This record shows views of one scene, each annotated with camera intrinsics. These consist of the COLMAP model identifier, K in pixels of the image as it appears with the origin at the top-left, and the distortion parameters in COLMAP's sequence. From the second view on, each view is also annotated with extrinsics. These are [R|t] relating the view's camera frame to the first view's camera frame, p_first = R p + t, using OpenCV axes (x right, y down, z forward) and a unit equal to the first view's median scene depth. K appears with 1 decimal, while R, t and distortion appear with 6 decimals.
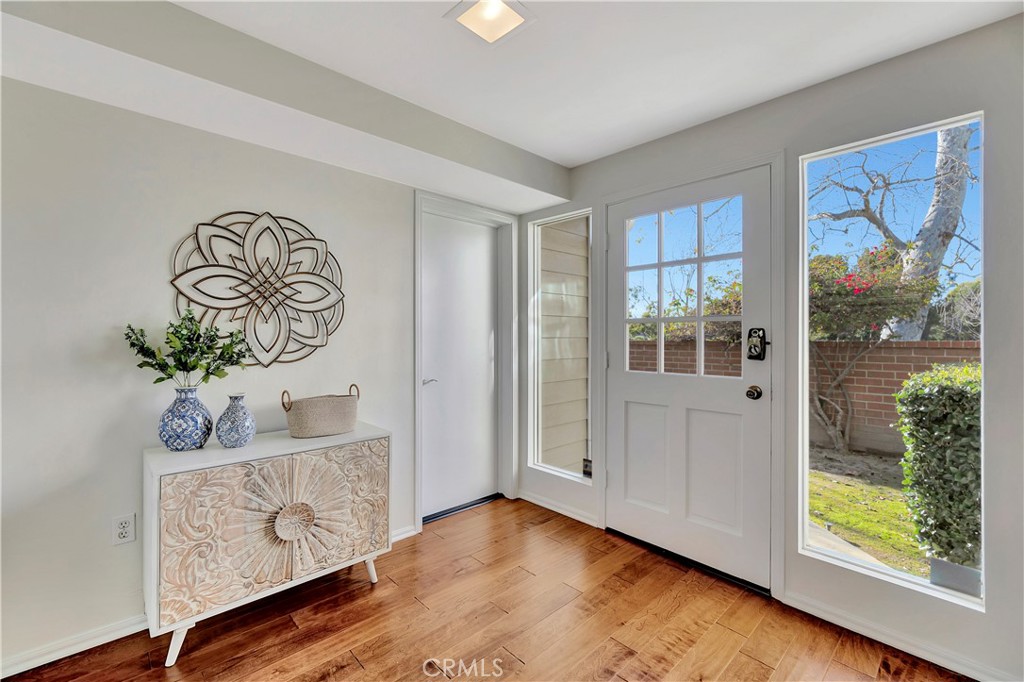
lens RADIAL K [[441.3, 0, 506.1], [0, 441.3, 340.0], [0, 0, 1]] dist [-0.001564, 0.004697]
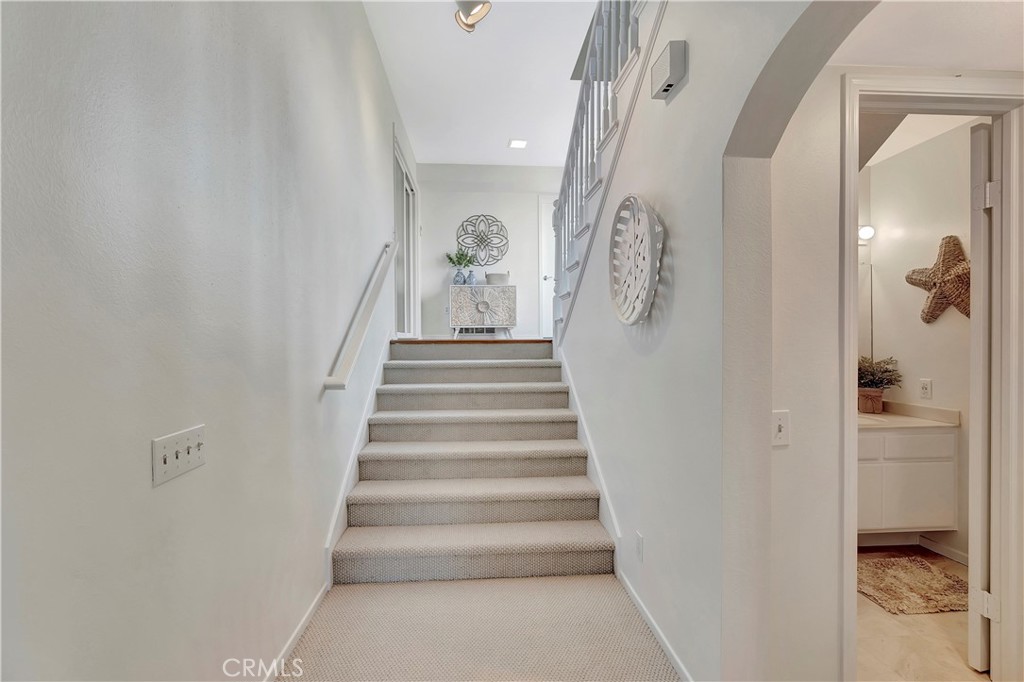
lens RADIAL K [[441.3, 0, 506.1], [0, 441.3, 340.0], [0, 0, 1]] dist [-0.001564, 0.004697]
pose [[0.790465, -0.002626, -0.612502, 1.490898], [0.006922, 0.999965, 0.004646, 0.577032], [0.612469, -0.007913, 0.790455, -1.342935]]
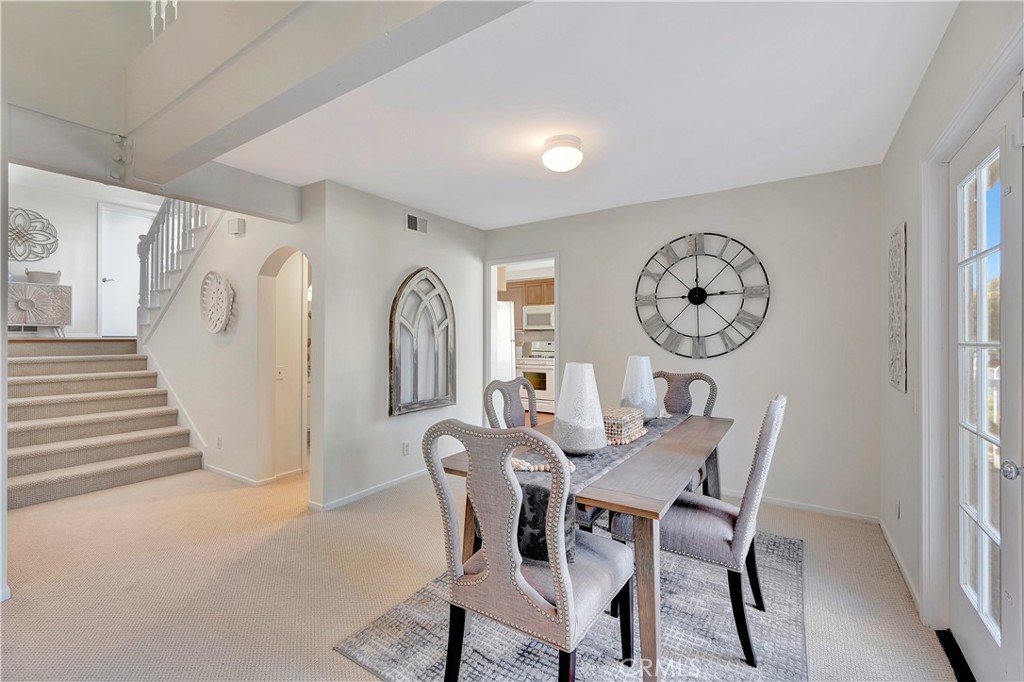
lens RADIAL K [[438.5, 0, 499.3], [0, 438.5, 338.7], [0, 0, 1]] dist [-0.004435, 0.000393]
pose [[0.968743, 0.002715, 0.248050, 1.874669], [-0.004801, 0.999958, 0.007805, 0.552935], [-0.248018, -0.008752, 0.968716, -2.671122]]
